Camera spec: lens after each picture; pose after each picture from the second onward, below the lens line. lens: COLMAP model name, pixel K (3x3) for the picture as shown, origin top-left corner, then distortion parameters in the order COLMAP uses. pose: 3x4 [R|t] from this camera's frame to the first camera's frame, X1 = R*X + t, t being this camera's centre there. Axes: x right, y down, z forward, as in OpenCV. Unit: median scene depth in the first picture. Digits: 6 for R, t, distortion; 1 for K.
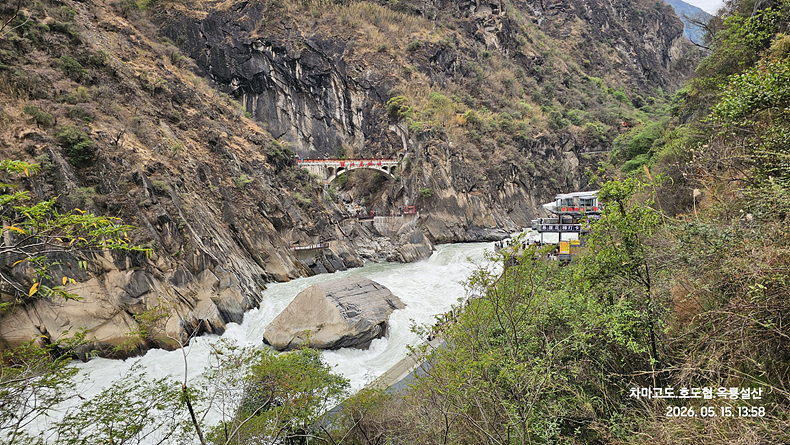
lens RADIAL K [[513.3, 0, 394.7], [0, 513.3, 216.0], [0, 0, 1]] dist [0.105679, -0.116601]
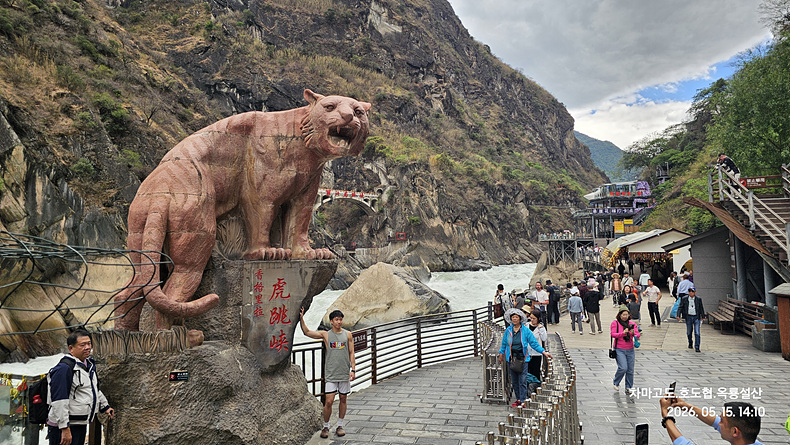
lens RADIAL K [[513.3, 0, 394.7], [0, 513.3, 216.0], [0, 0, 1]] dist [0.105679, -0.116601]
pose [[0.980849, 0.026689, 0.192932, -0.137078], [0.006342, 0.985665, -0.168594, 0.091218], [-0.194666, 0.166589, 0.966620, 0.025475]]
